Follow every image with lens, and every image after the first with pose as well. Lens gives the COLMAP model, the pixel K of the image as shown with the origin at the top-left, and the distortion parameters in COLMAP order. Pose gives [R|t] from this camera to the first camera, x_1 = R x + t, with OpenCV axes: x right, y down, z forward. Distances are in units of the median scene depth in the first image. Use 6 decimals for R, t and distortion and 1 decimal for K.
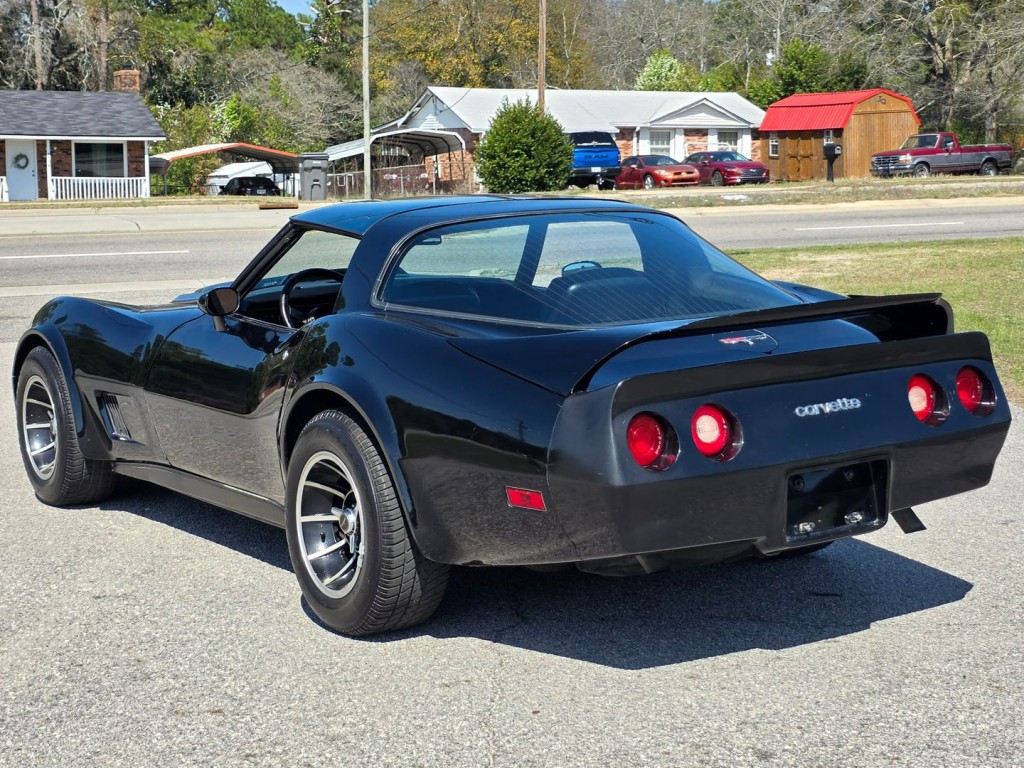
lens RADIAL K [[1680.5, 0, 515.2], [0, 1680.5, 351.0], [0, 0, 1]] dist [0.216921, -0.849816]
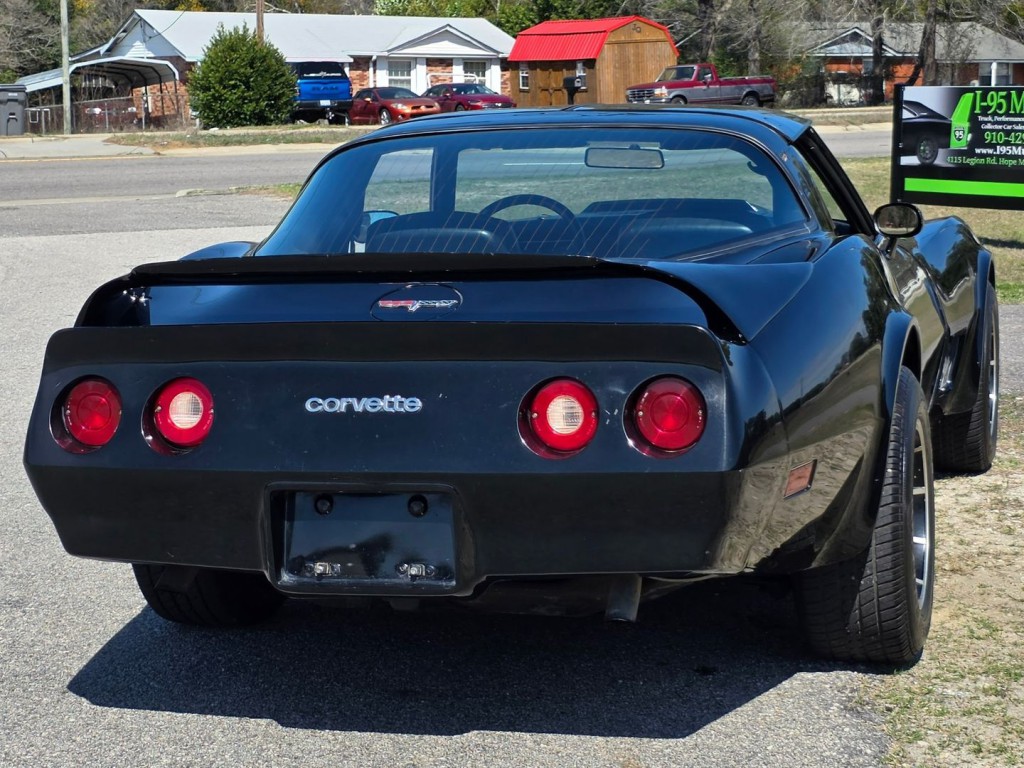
lens RADIAL K [[2121.5, 0, 511.9], [0, 2121.5, 320.2], [0, 0, 1]] dist [0.165000, -0.689036]
pose [[0.992696, -0.014517, 0.119770, 0.008017], [0.015342, 0.999865, -0.005965, 0.015813], [-0.119667, 0.007759, 0.992784, -0.132377]]
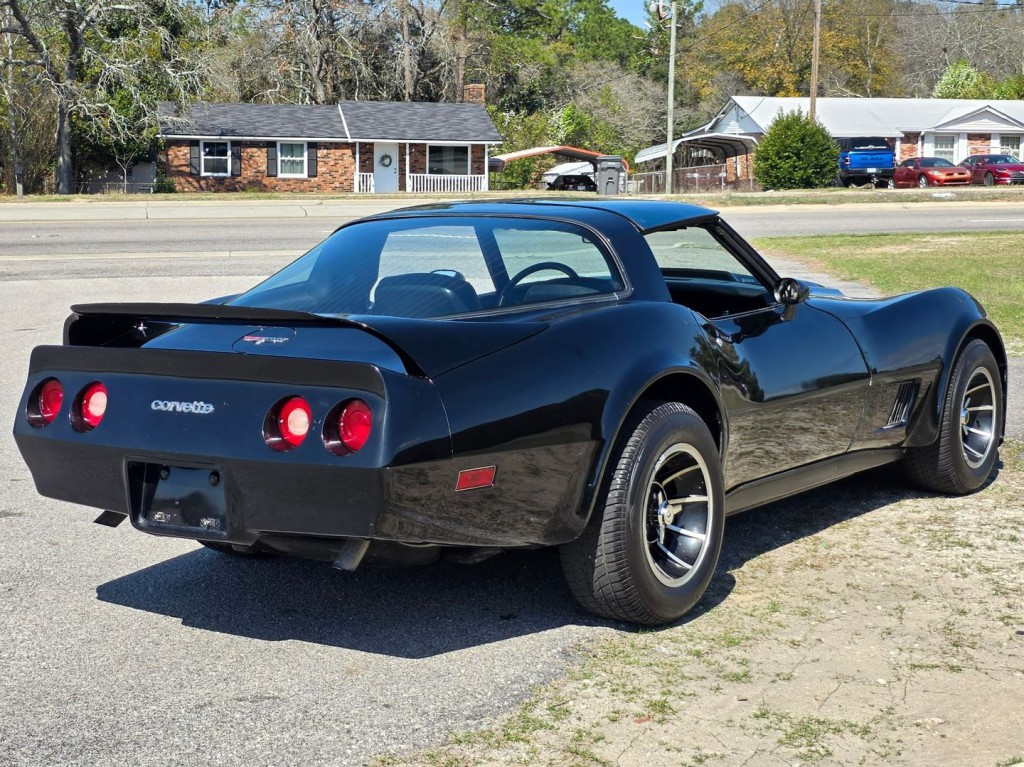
lens RADIAL K [[1680.5, 0, 515.2], [0, 1680.5, 350.5], [0, 0, 1]] dist [0.216921, -0.849816]
pose [[0.976987, 0.033384, -0.210671, 0.052062], [-0.033284, 0.999438, 0.004019, 0.014256], [0.210686, 0.003085, 0.977549, -0.139966]]
